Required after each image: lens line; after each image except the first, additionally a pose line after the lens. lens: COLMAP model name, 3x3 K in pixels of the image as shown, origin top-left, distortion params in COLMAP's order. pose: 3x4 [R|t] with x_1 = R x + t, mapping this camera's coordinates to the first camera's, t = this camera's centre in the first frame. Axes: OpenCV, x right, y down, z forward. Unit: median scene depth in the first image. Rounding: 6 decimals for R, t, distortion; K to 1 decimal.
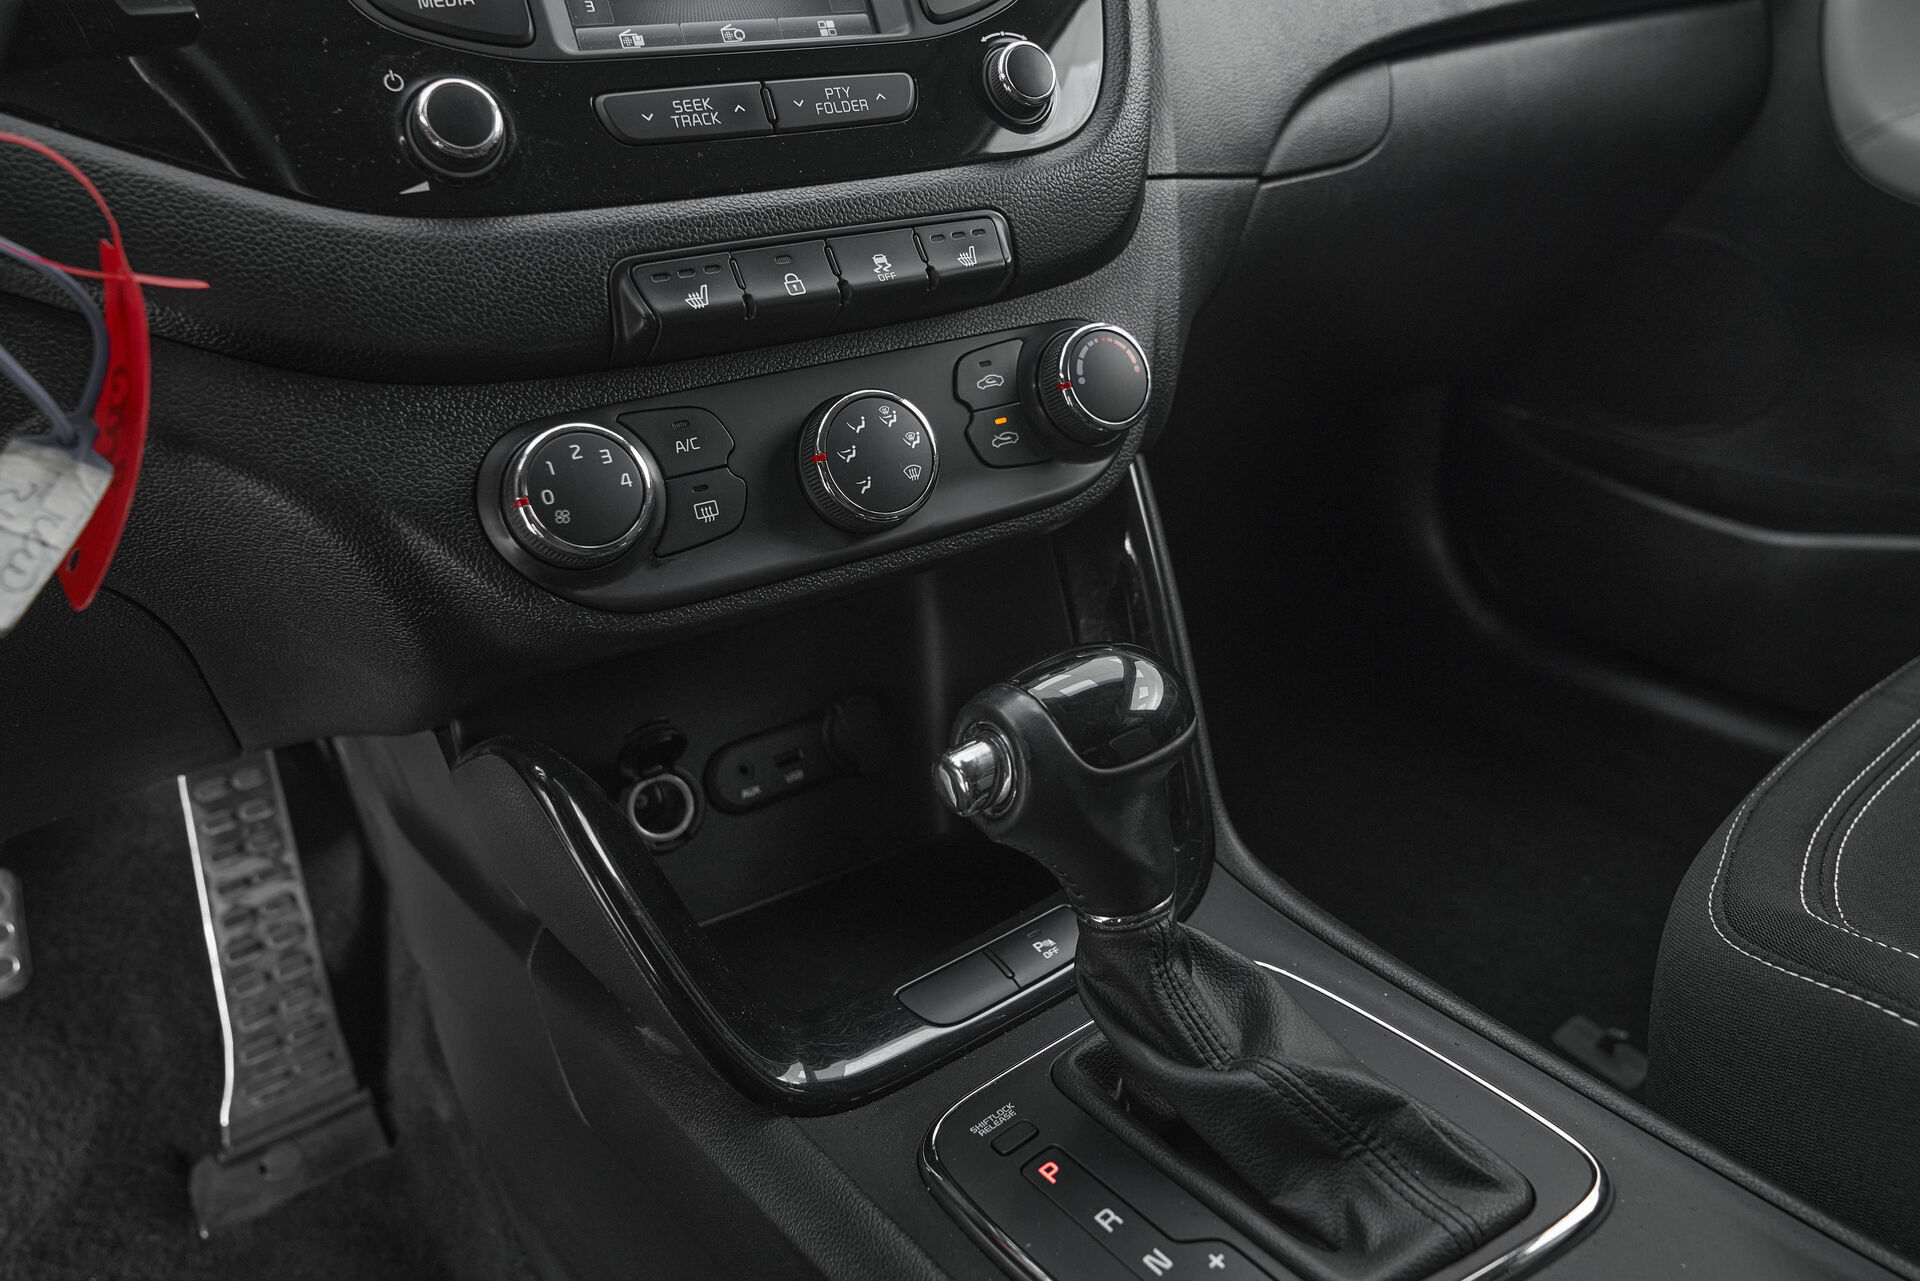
lens RADIAL K [[1281.3, 0, 960.0], [0, 1281.3, 640.5], [0, 0, 1]] dist [-0.002490, -0.005052]
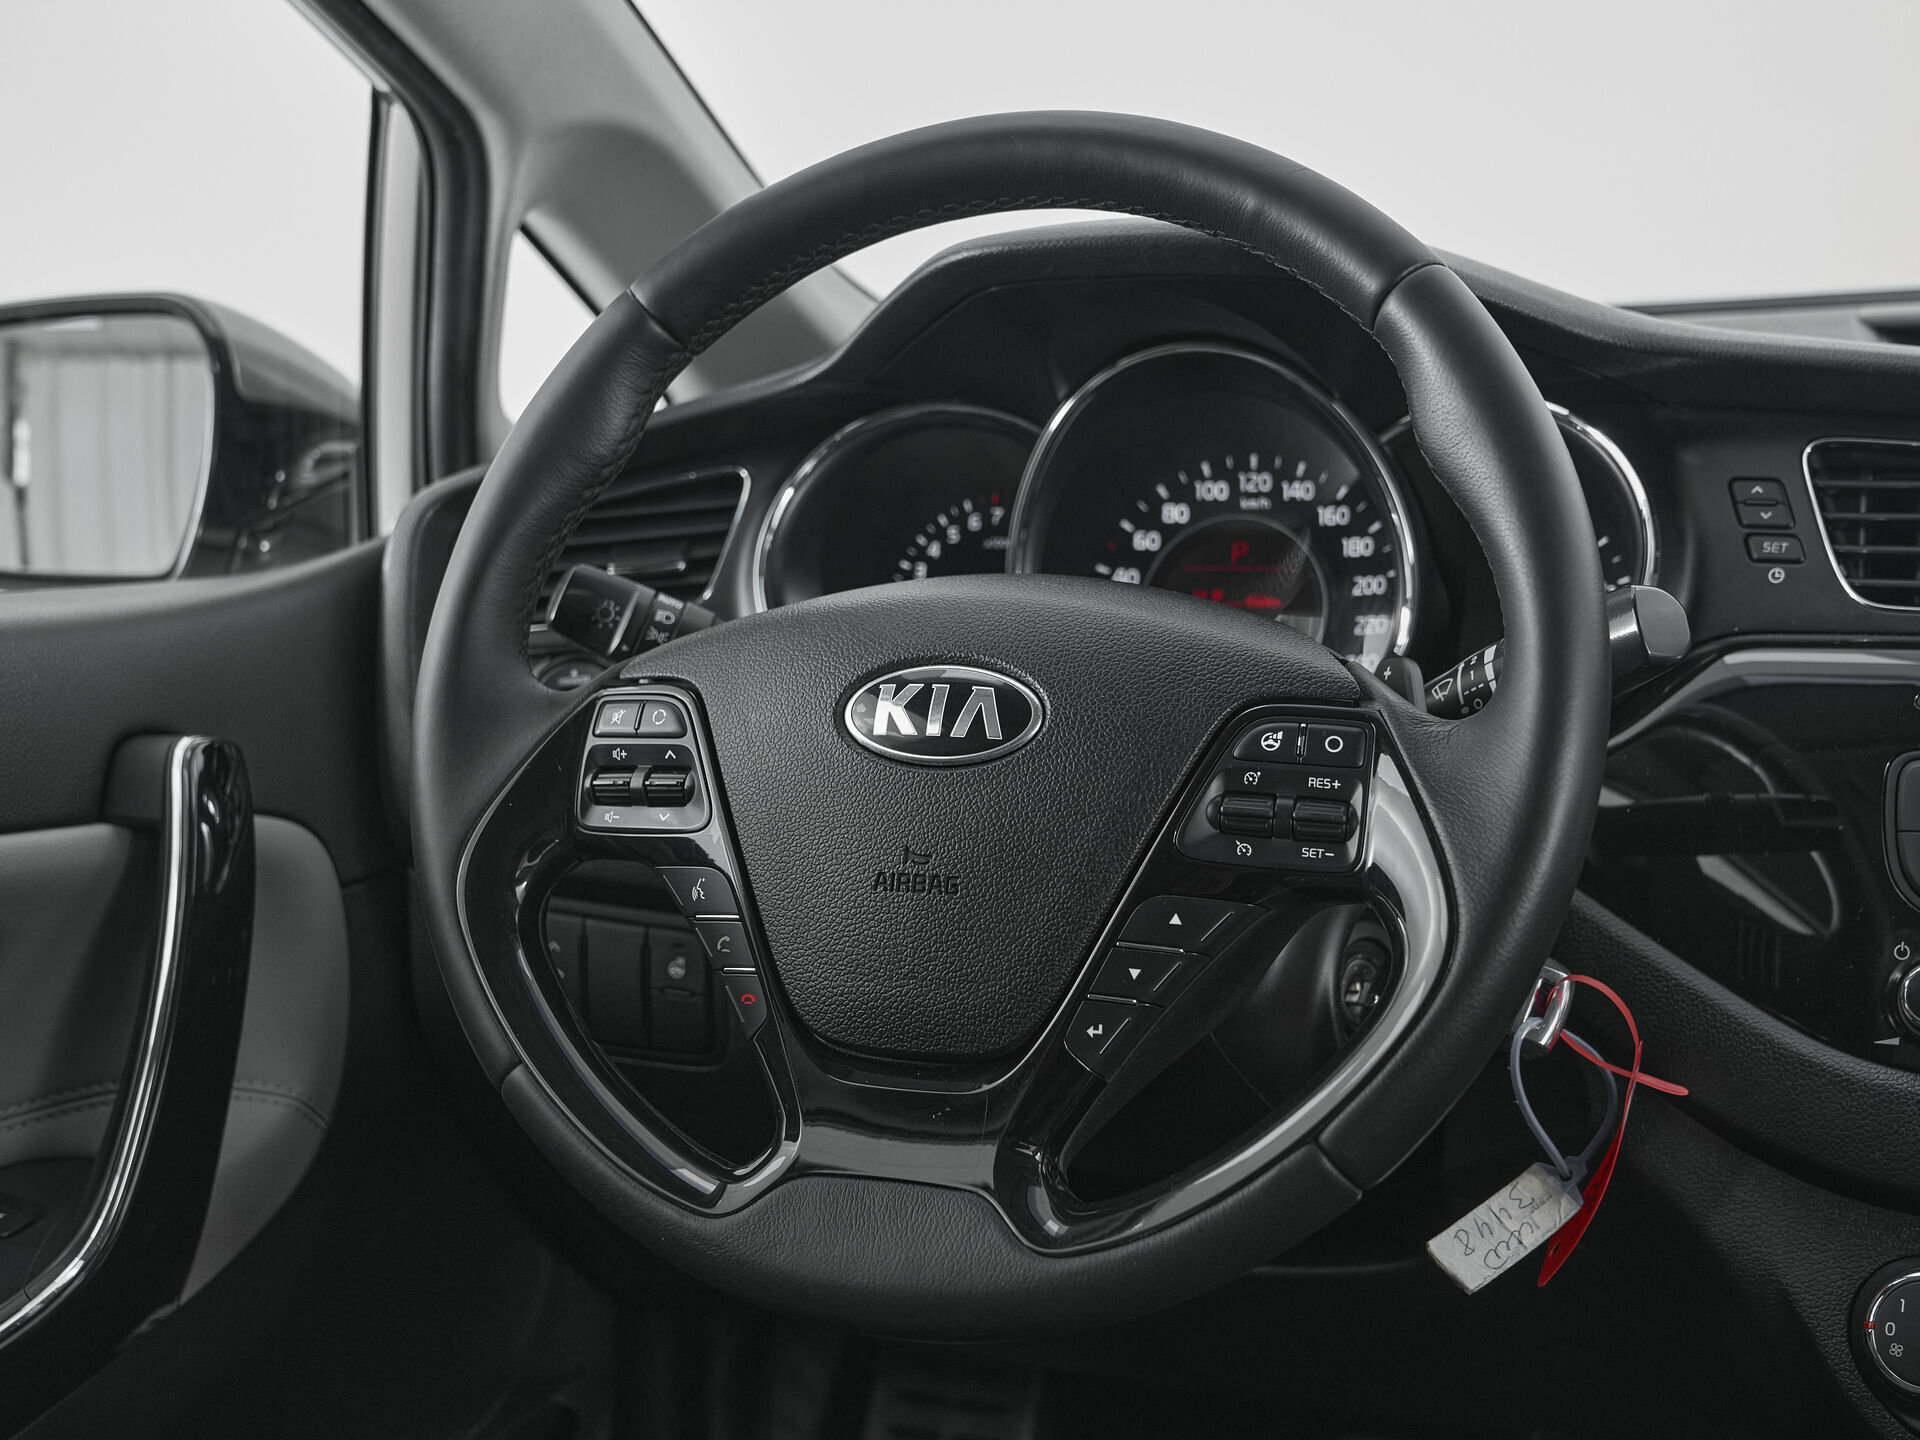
lens RADIAL K [[2707.2, 0, 916.7], [0, 2707.2, 723.3], [0, 0, 1]] dist [-0.021134, -0.003790]
pose [[0.505053, 0.179506, -0.844215, 1.020711], [-0.350354, 0.936559, -0.010458, -0.253089], [0.788780, 0.301056, 0.535902, -0.980403]]
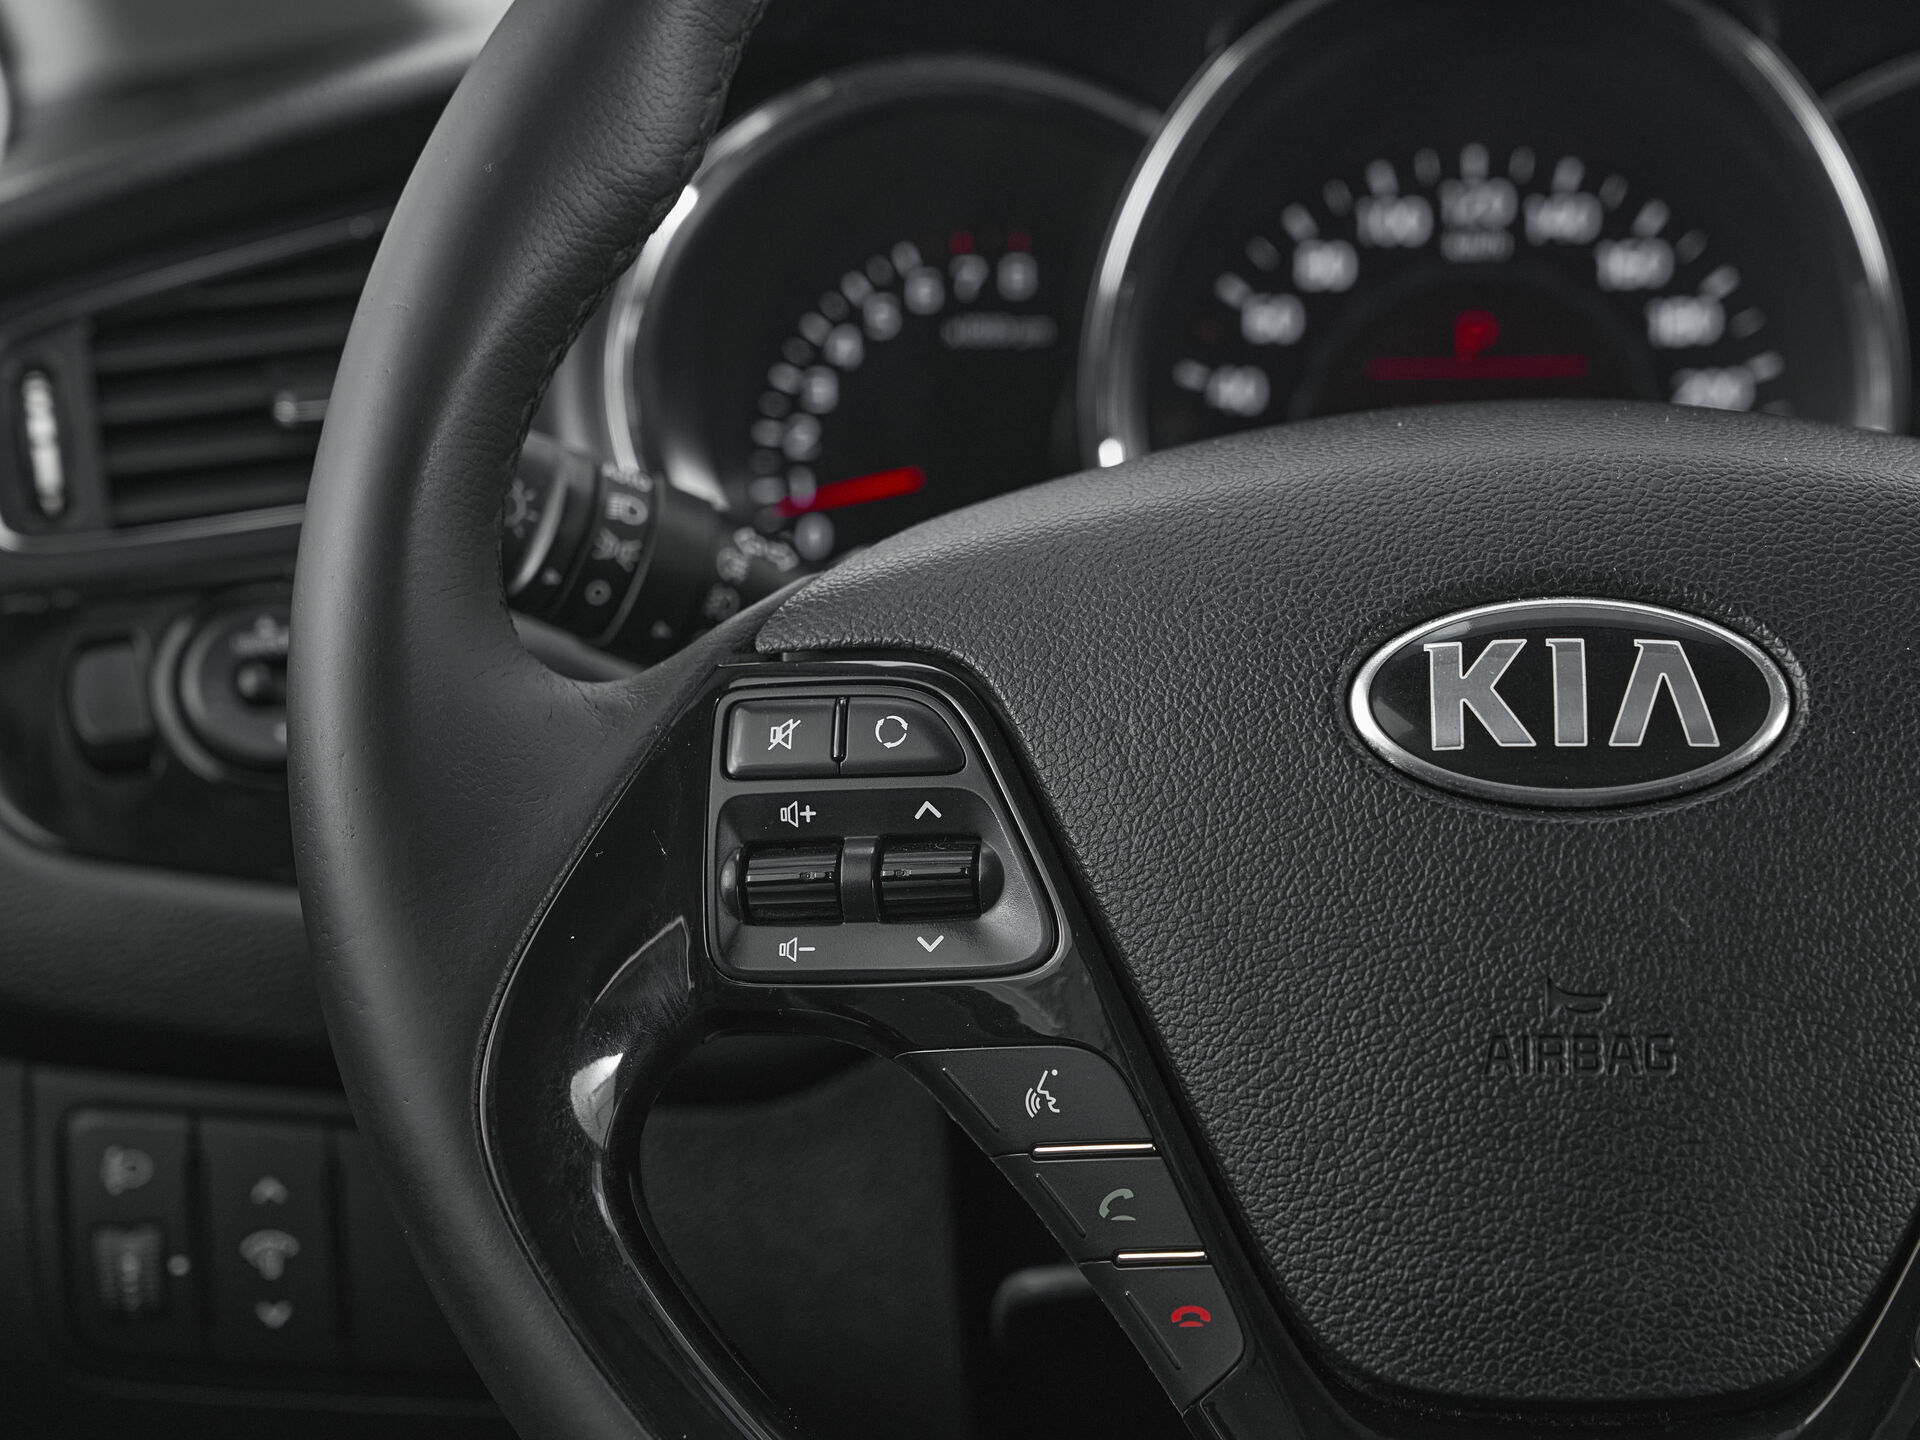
lens RADIAL K [[4393.6, 0, 957.8], [0, 4393.6, 809.1], [0, 0, 1]] dist [-0.059918, 0.031075]
pose [[0.751689, 0.182555, -0.633749, 0.167407], [-0.286355, 0.955965, -0.064274, -0.082721], [0.594109, 0.229791, 0.770864, -1.234853]]
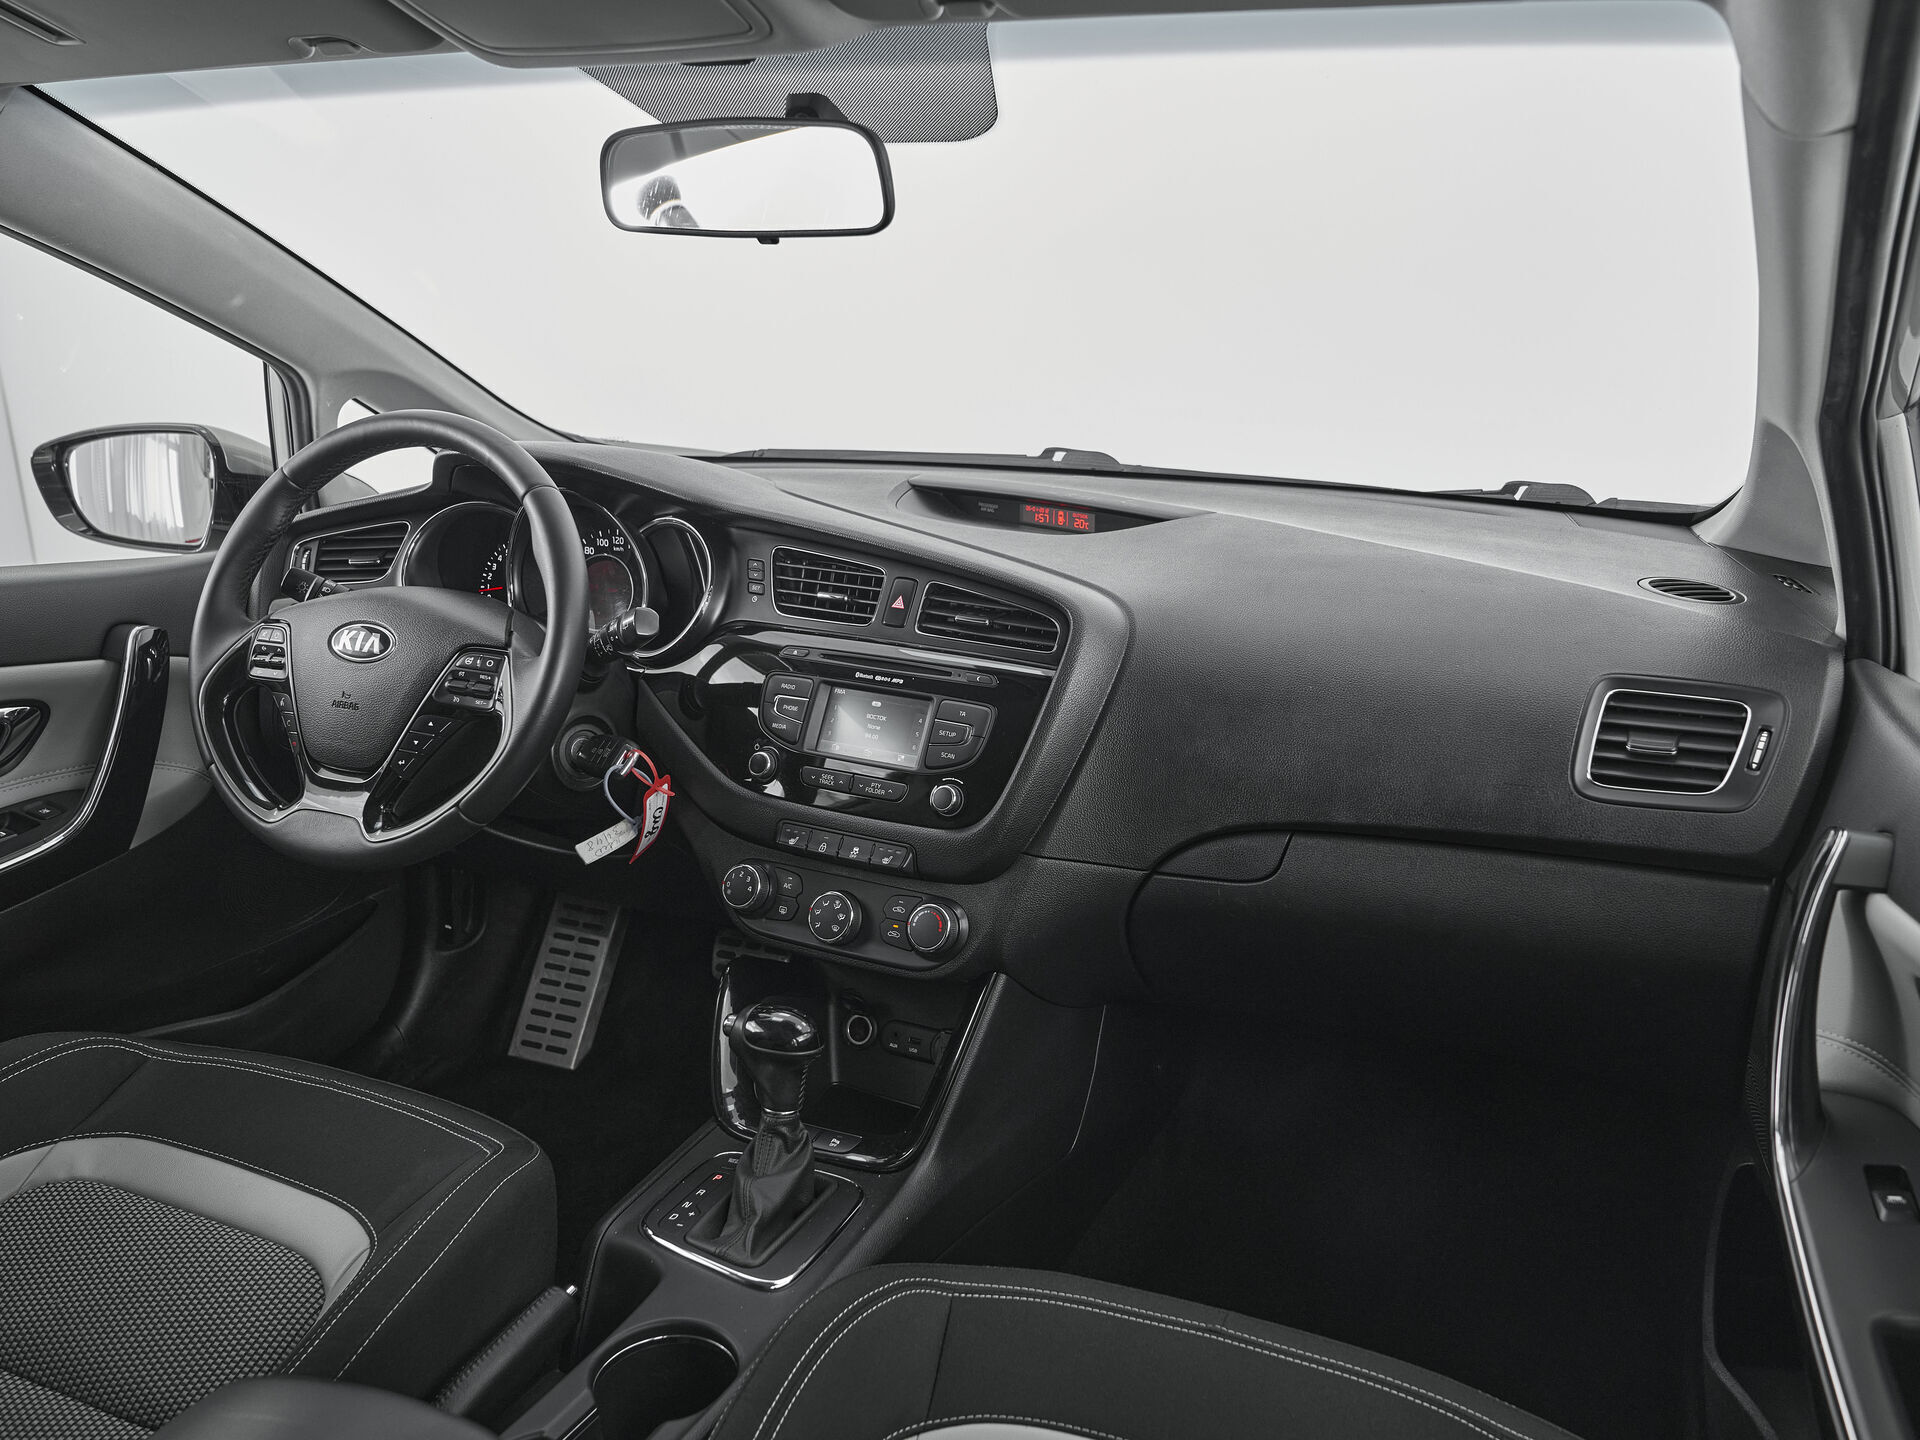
lens RADIAL K [[1453.2, 0, 1021.4], [0, 1453.2, 726.5], [0, 0, 1]] dist [0.002868, -0.006661]
pose [[0.533470, 0.291198, -0.794112, 2.409083], [-0.400801, 0.913797, 0.065835, -0.859896], [0.744828, 0.283160, 0.604195, -0.615632]]
